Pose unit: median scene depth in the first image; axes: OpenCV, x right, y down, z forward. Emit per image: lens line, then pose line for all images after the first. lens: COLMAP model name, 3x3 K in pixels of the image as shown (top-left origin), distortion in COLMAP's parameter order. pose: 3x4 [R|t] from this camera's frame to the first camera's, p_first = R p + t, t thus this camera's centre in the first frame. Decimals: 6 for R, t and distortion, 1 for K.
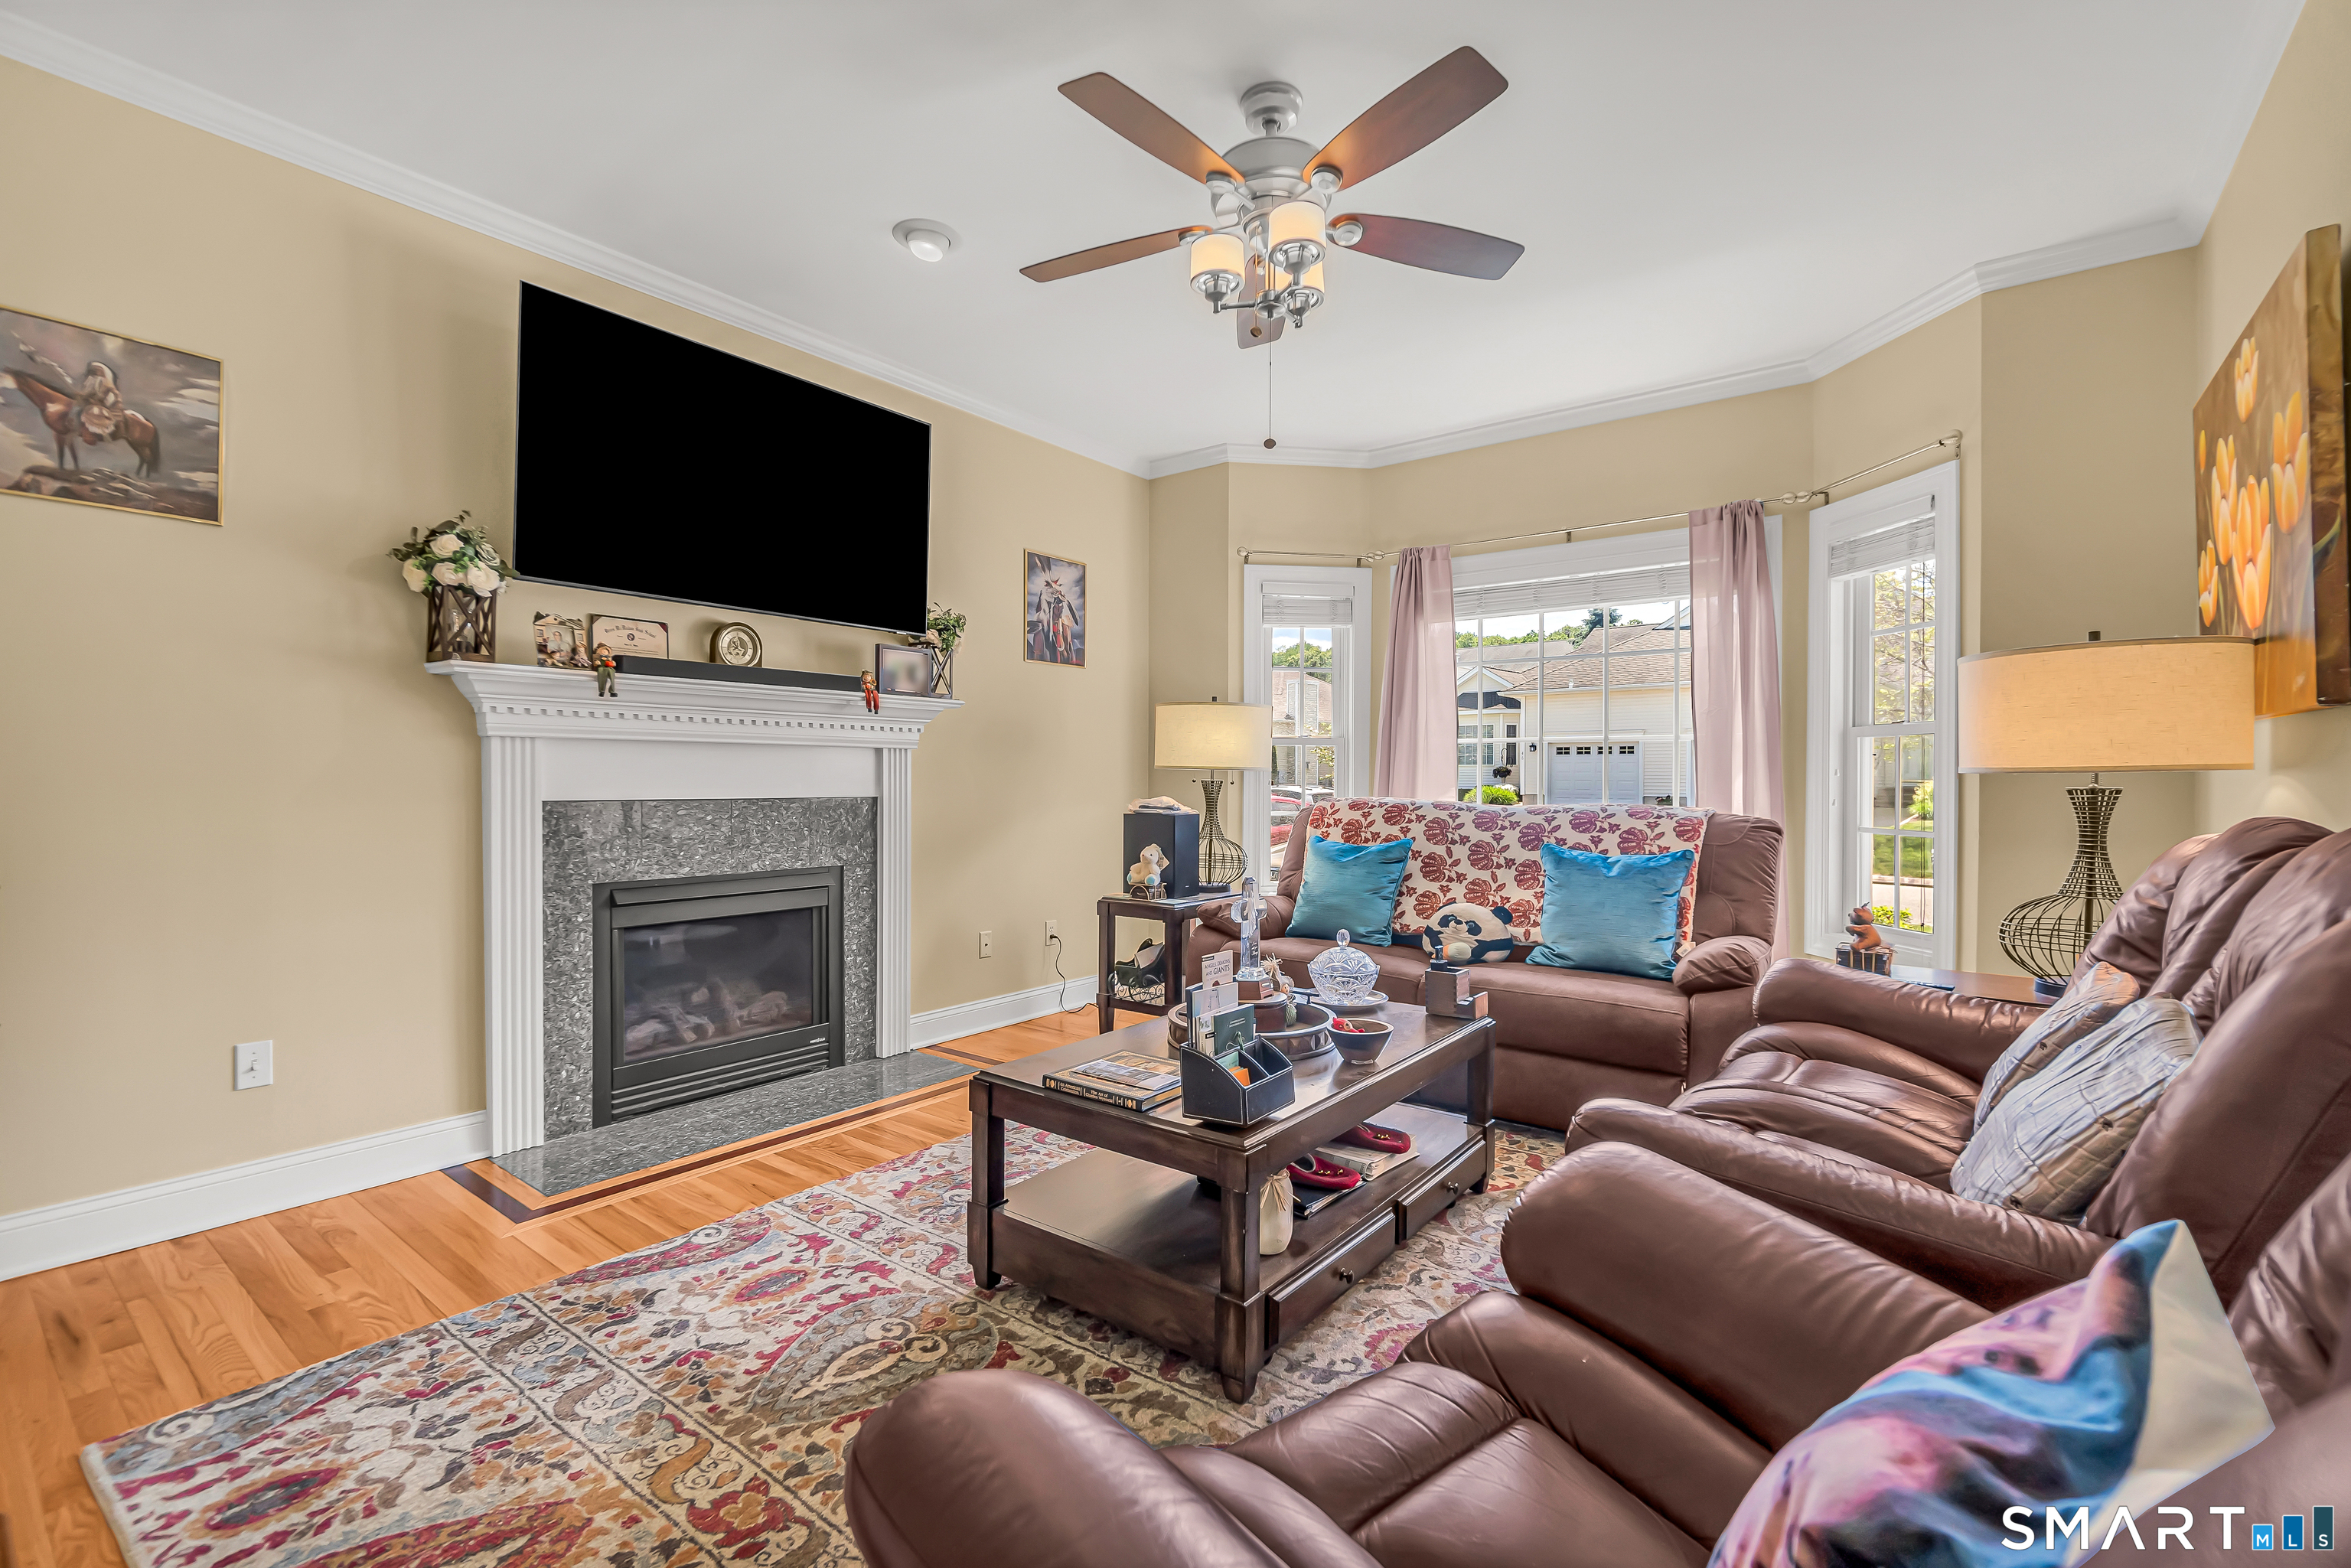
lens RADIAL K [[1022.2, 0, 1175.4], [0, 1022.2, 779.0], [0, 0, 1]] dist [-0.000008, 0.000024]
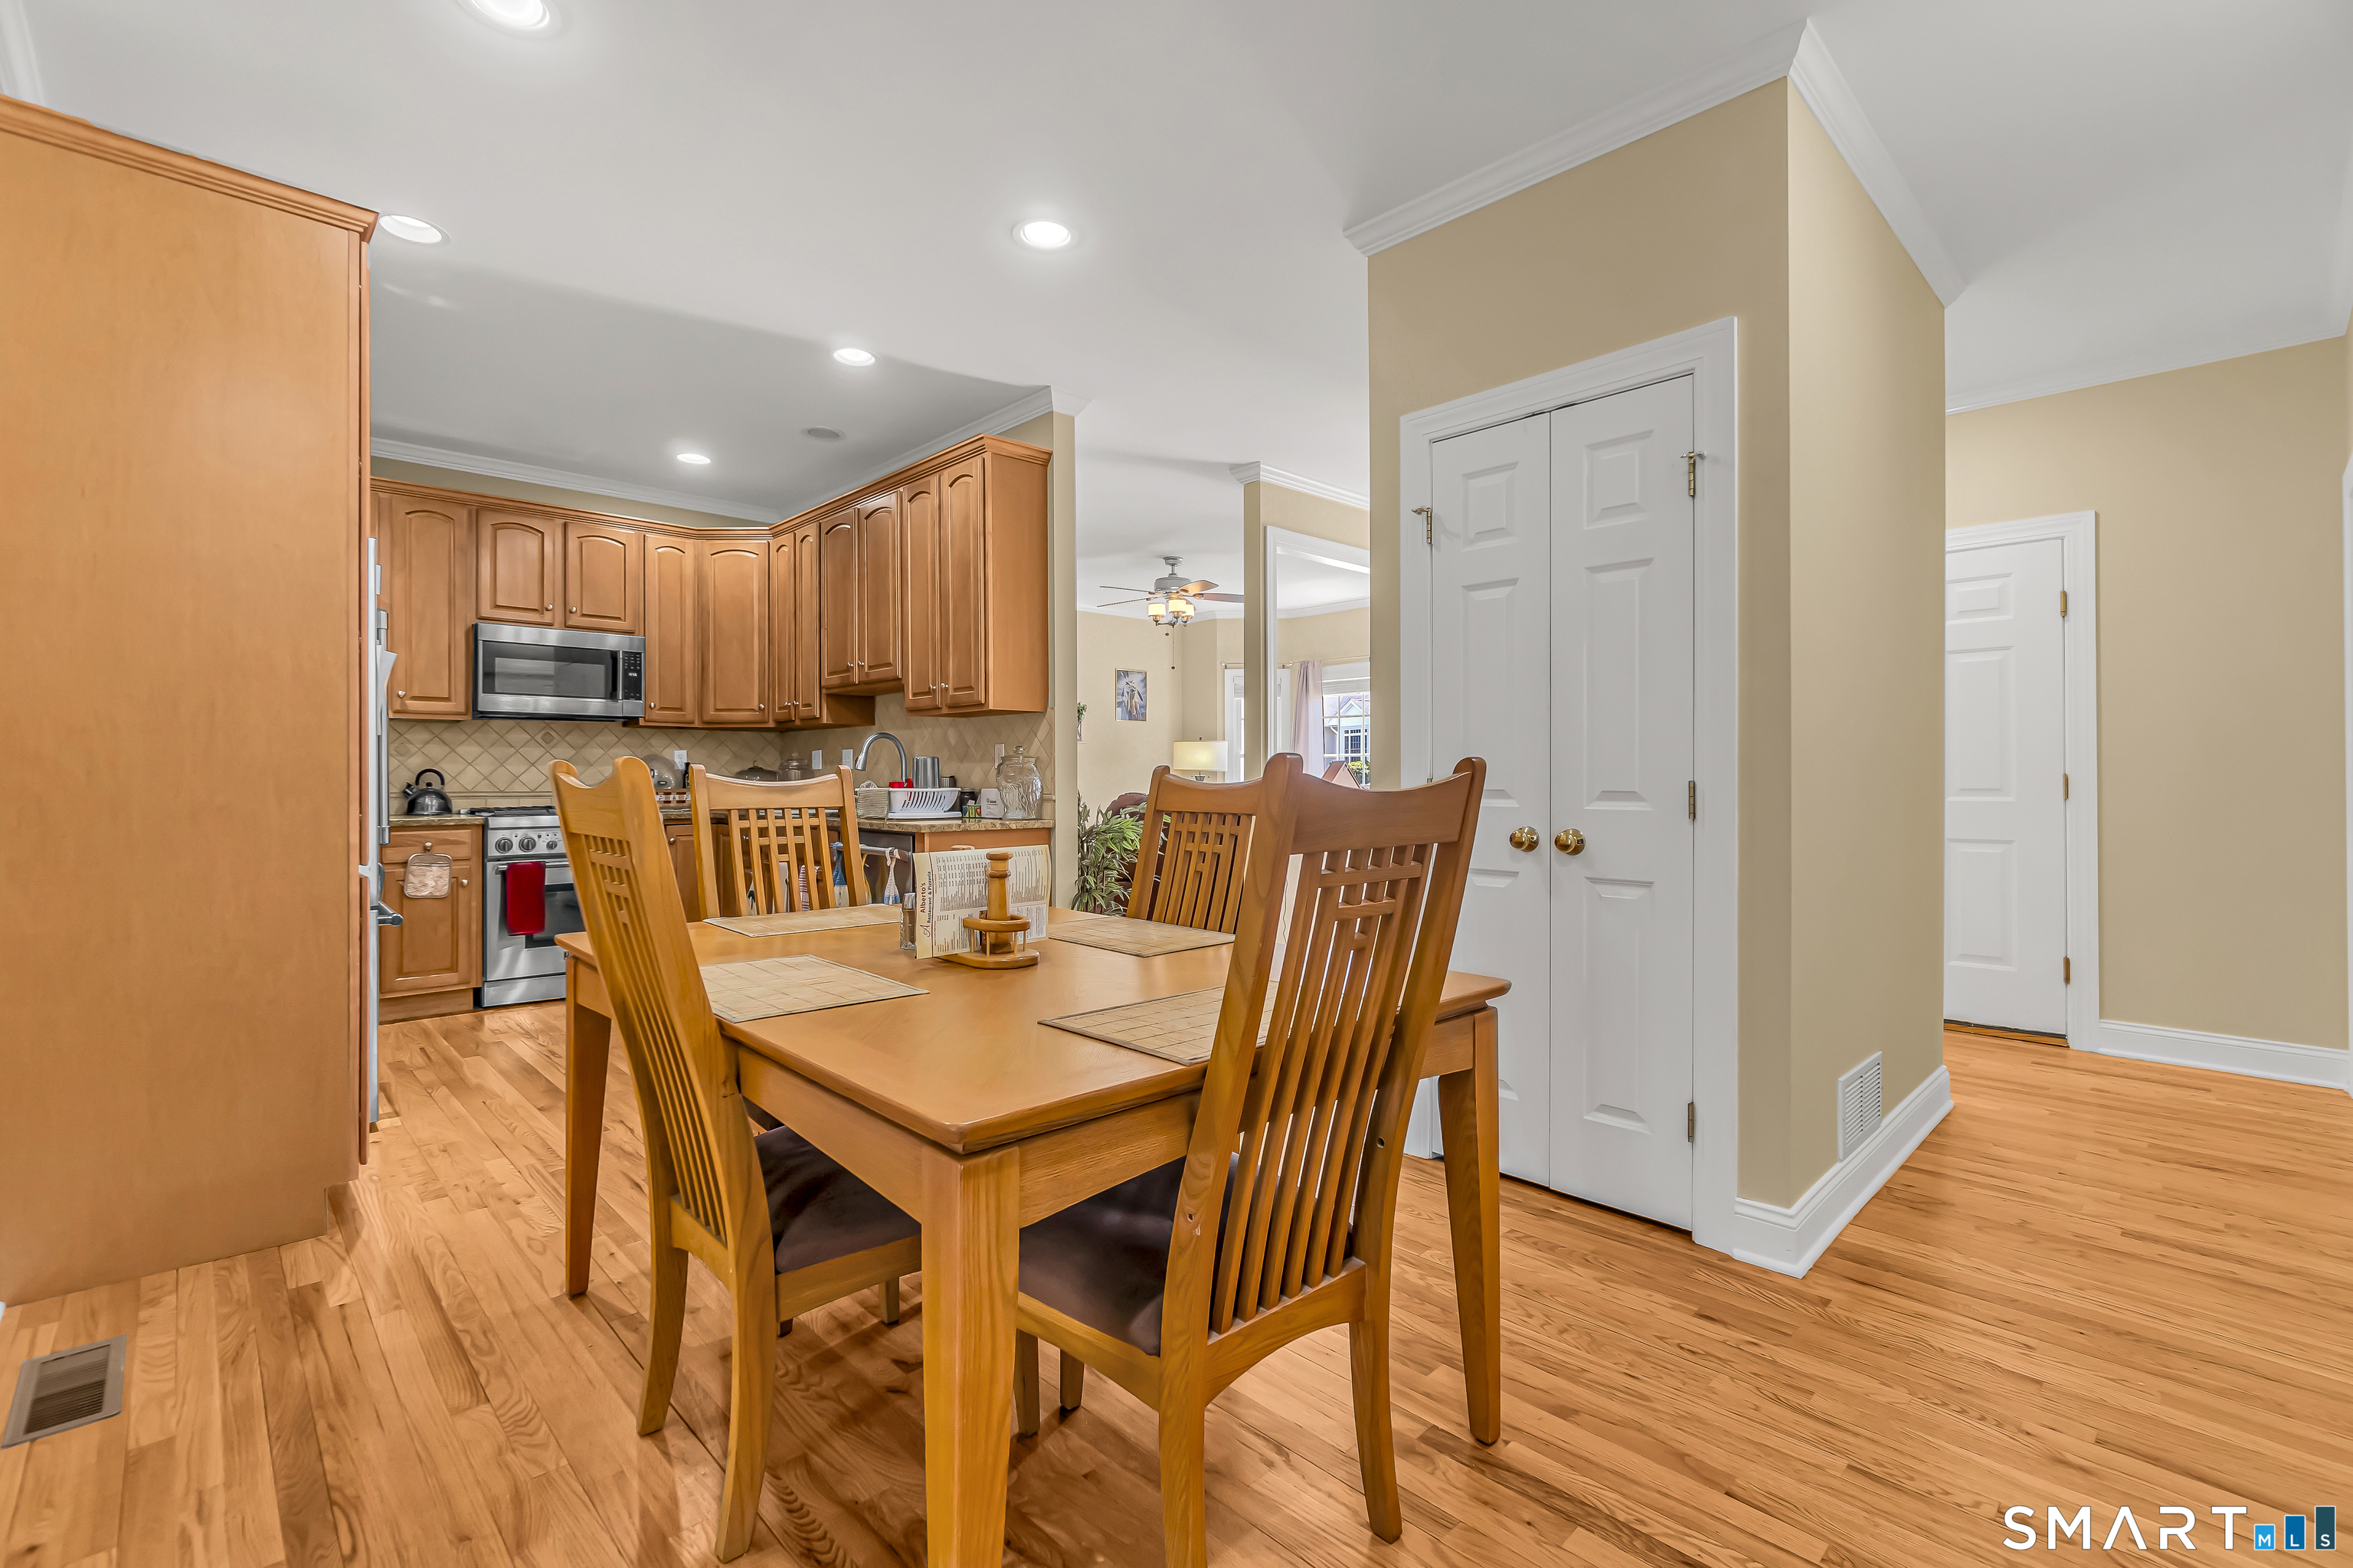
lens RADIAL K [[1023.1, 0, 1175.6], [0, 1023.1, 782.2], [0, 0, 1]] dist [-0.000008, 0.000024]
pose [[0.989195, -0.006028, -0.146479, 0.279310], [0.006116, 0.999981, 0.000154, 0.013828], [0.146476, -0.001048, 0.989214, -1.066400]]
